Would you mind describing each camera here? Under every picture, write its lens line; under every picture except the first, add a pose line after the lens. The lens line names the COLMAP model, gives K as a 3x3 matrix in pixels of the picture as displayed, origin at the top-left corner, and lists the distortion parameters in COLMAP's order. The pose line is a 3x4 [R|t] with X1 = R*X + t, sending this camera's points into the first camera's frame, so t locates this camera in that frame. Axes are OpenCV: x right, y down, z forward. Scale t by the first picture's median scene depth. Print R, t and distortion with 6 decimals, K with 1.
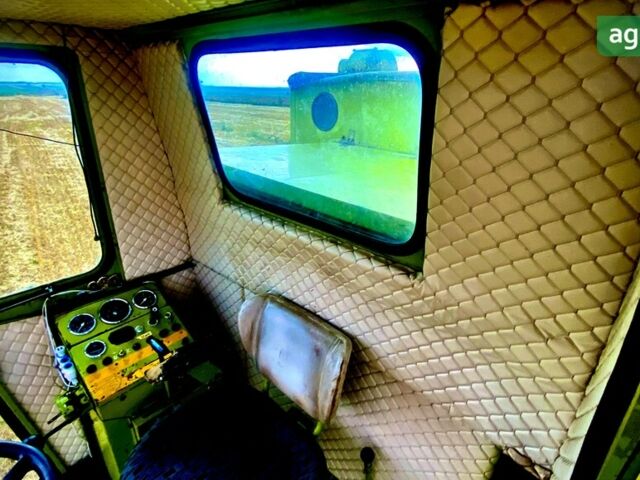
lens RADIAL K [[349.8, 0, 327.0], [0, 349.8, 236.9], [0, 0, 1]] dist [0.027307, -0.019927]
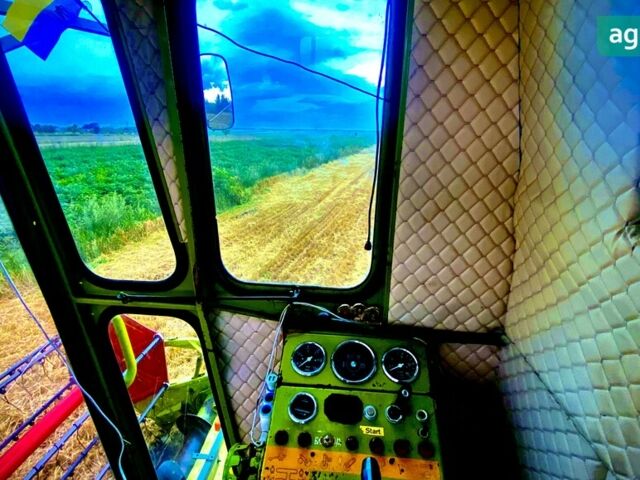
lens RADIAL K [[349.8, 0, 314.3], [0, 349.8, 234.0], [0, 0, 1]] dist [0.027307, -0.019927]
pose [[0.579099, 0.218042, -0.785558, -0.204916], [-0.316186, 0.948220, 0.030104, -0.005306], [0.751446, 0.230949, 0.618055, 0.529673]]
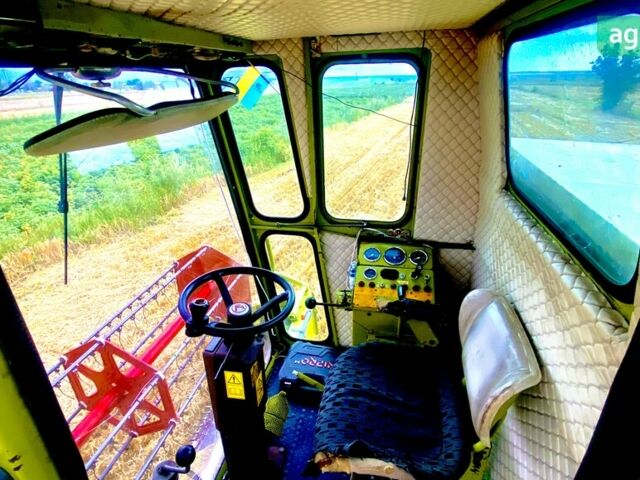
lens RADIAL K [[349.8, 0, 315.9], [0, 349.8, 241.0], [0, 0, 1]] dist [0.027307, -0.019927]
pose [[0.494433, 0.335251, -0.801962, 0.280297], [-0.306042, 0.930691, 0.200381, -0.009491], [0.813557, 0.146359, 0.562765, 0.038365]]
